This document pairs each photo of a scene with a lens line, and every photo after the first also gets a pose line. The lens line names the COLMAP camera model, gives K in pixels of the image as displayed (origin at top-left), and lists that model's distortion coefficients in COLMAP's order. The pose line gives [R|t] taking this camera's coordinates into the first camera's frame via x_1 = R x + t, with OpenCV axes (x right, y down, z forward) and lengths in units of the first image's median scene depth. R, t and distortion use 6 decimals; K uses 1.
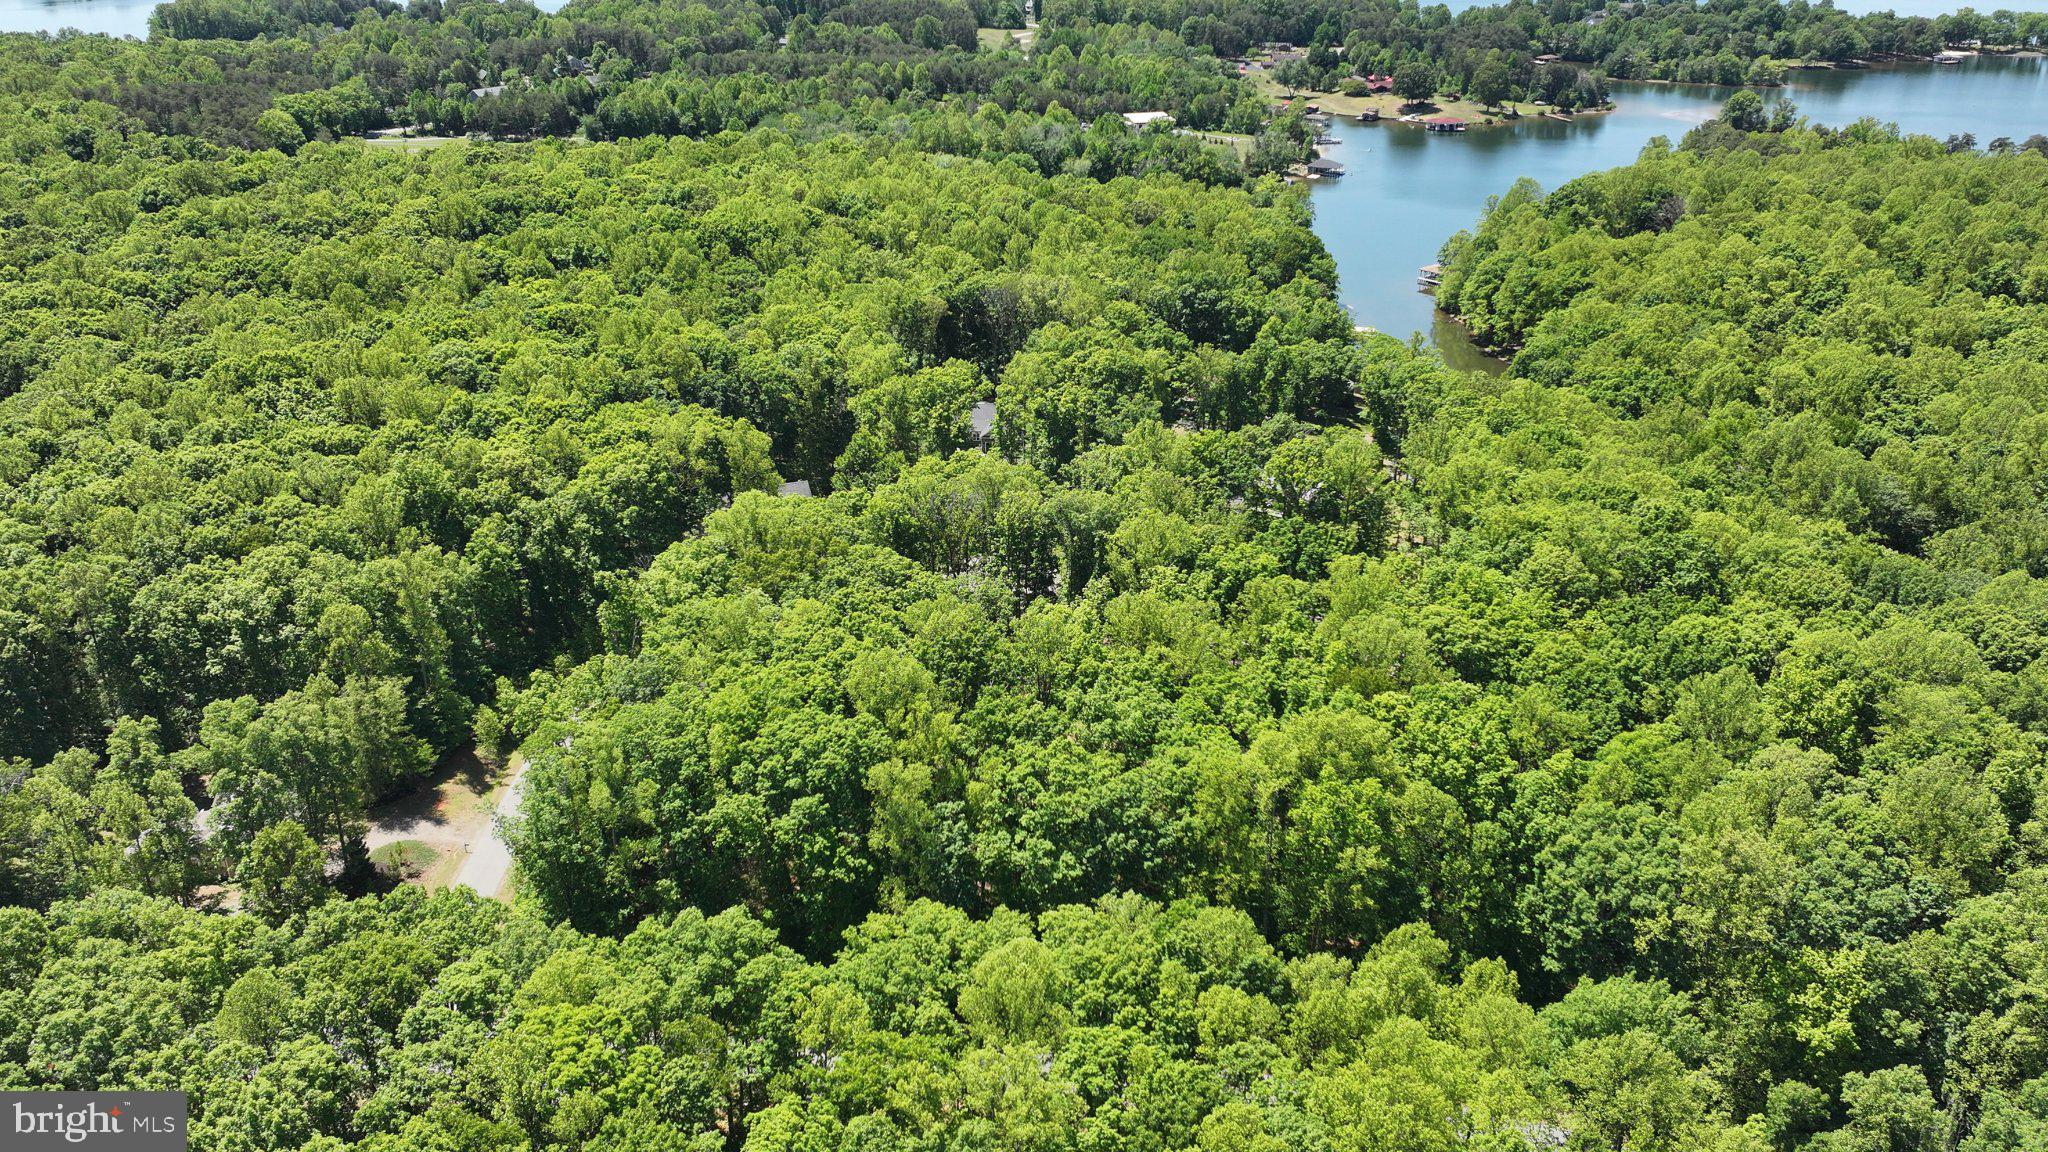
lens RADIAL K [[1674.7, 0, 1026.1], [0, 1674.7, 589.8], [0, 0, 1]] dist [0.015019, -0.018466]
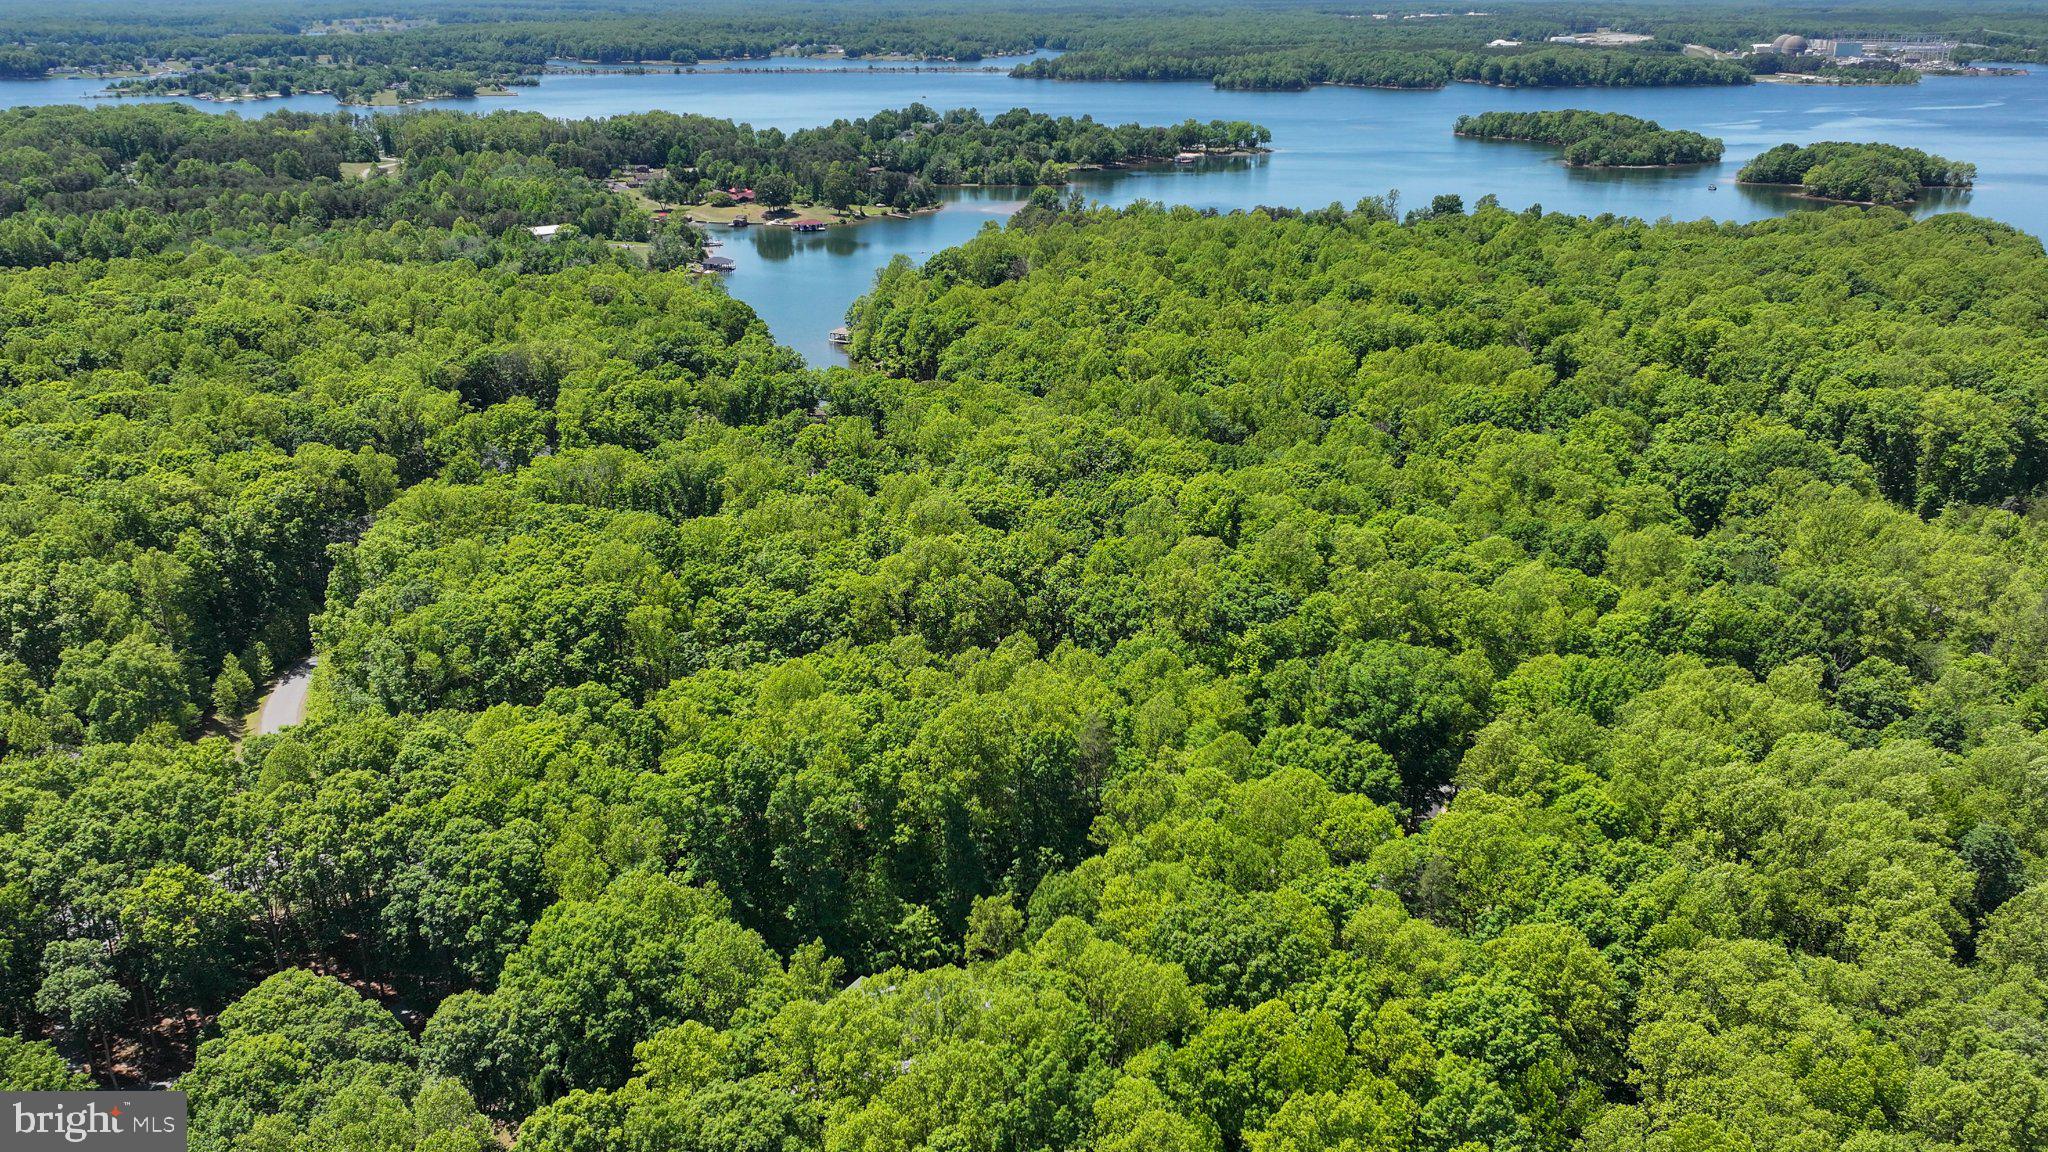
lens RADIAL K [[1674.7, 0, 1026.1], [0, 1674.7, 589.8], [0, 0, 1]] dist [0.015019, -0.018466]
pose [[0.922031, -0.129183, 0.364925, -0.151232], [0.156067, 0.986720, -0.045026, 0.103679], [-0.354262, 0.098468, 0.929947, -0.223325]]
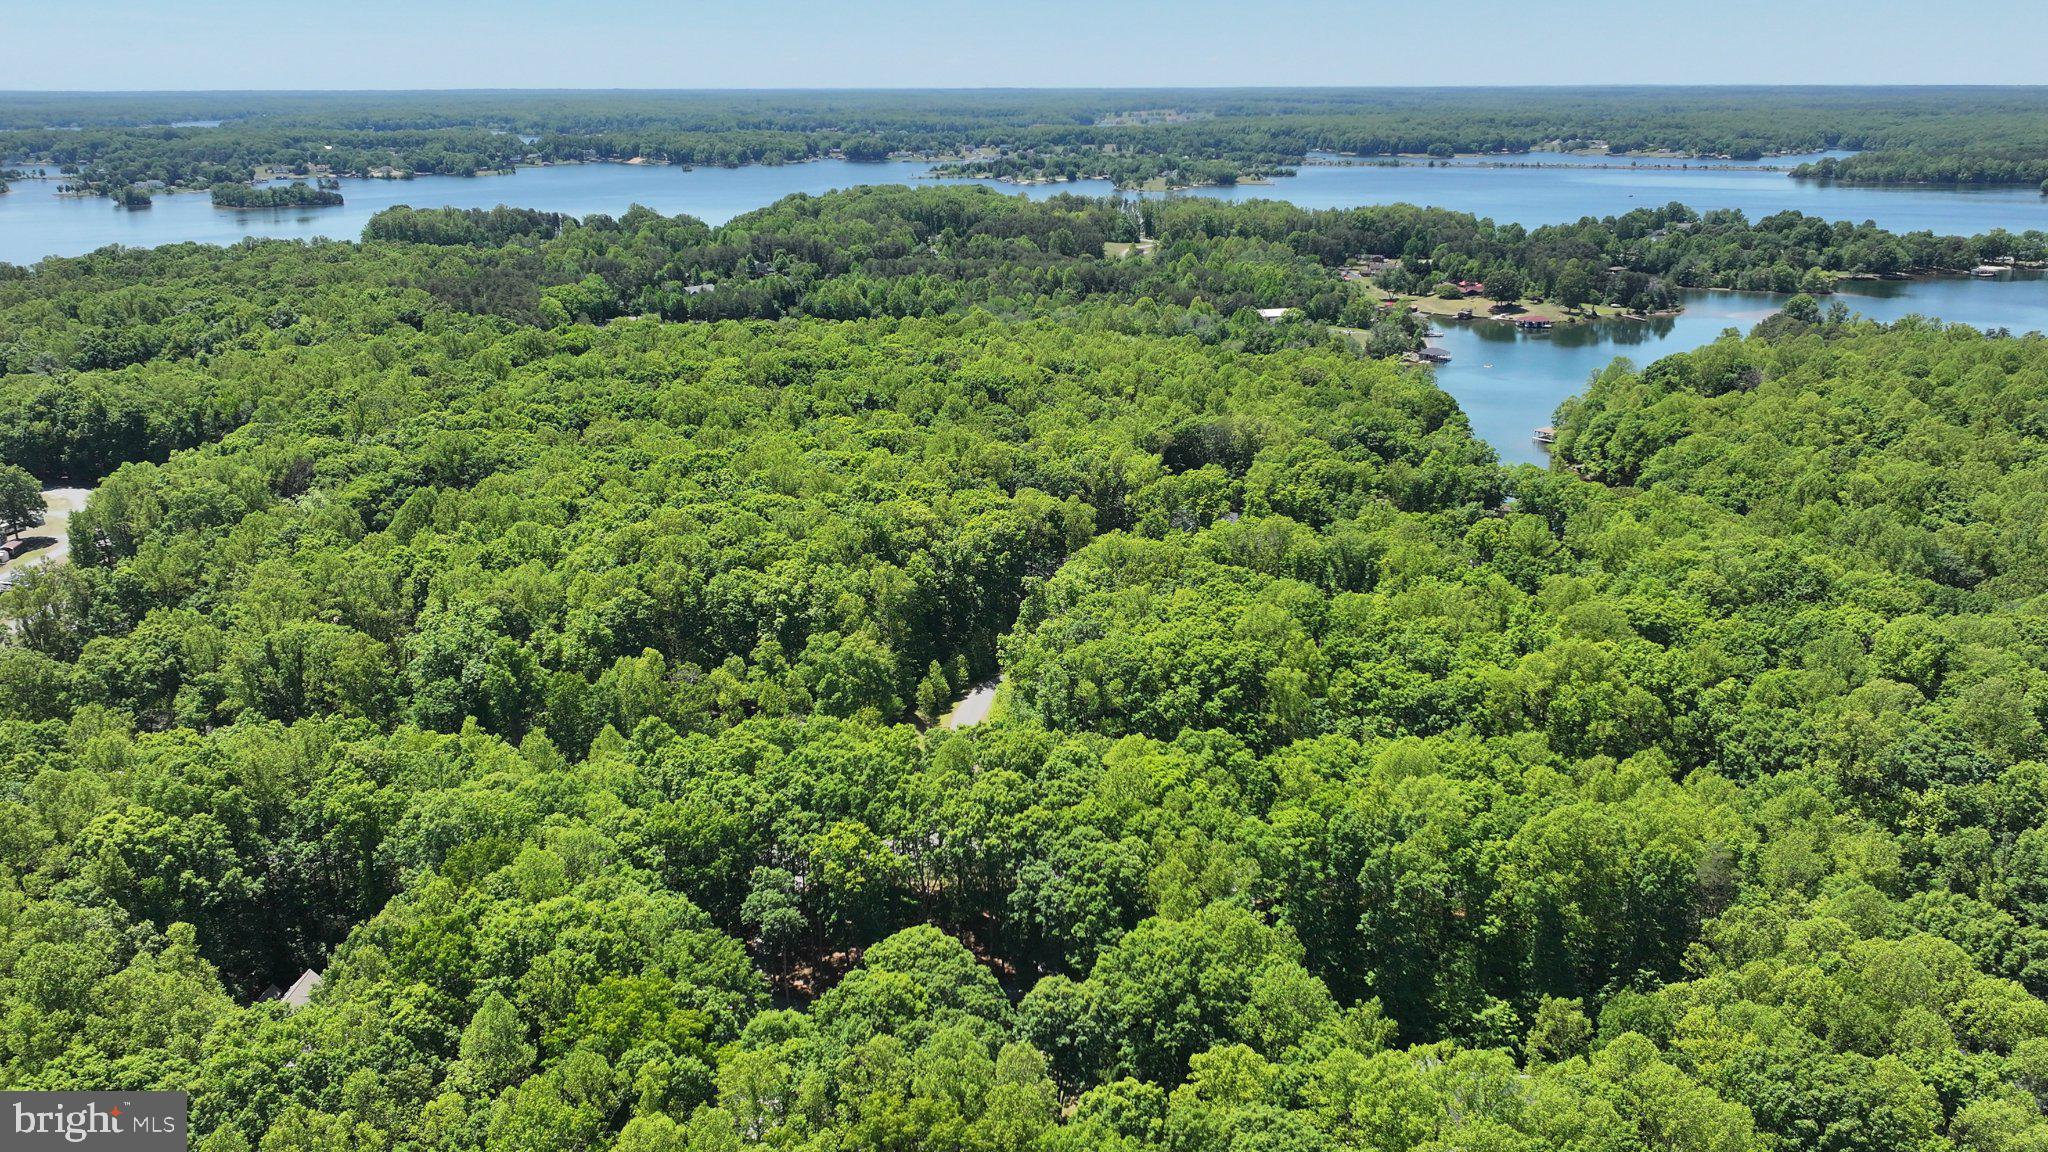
lens RADIAL K [[1674.7, 0, 1026.1], [0, 1674.7, 589.8], [0, 0, 1]] dist [0.015019, -0.018466]
pose [[0.999488, 0.010973, -0.030046, -0.135295], [-0.014633, 0.992122, -0.124420, 0.113982], [0.028445, 0.124796, 0.991775, -0.259731]]
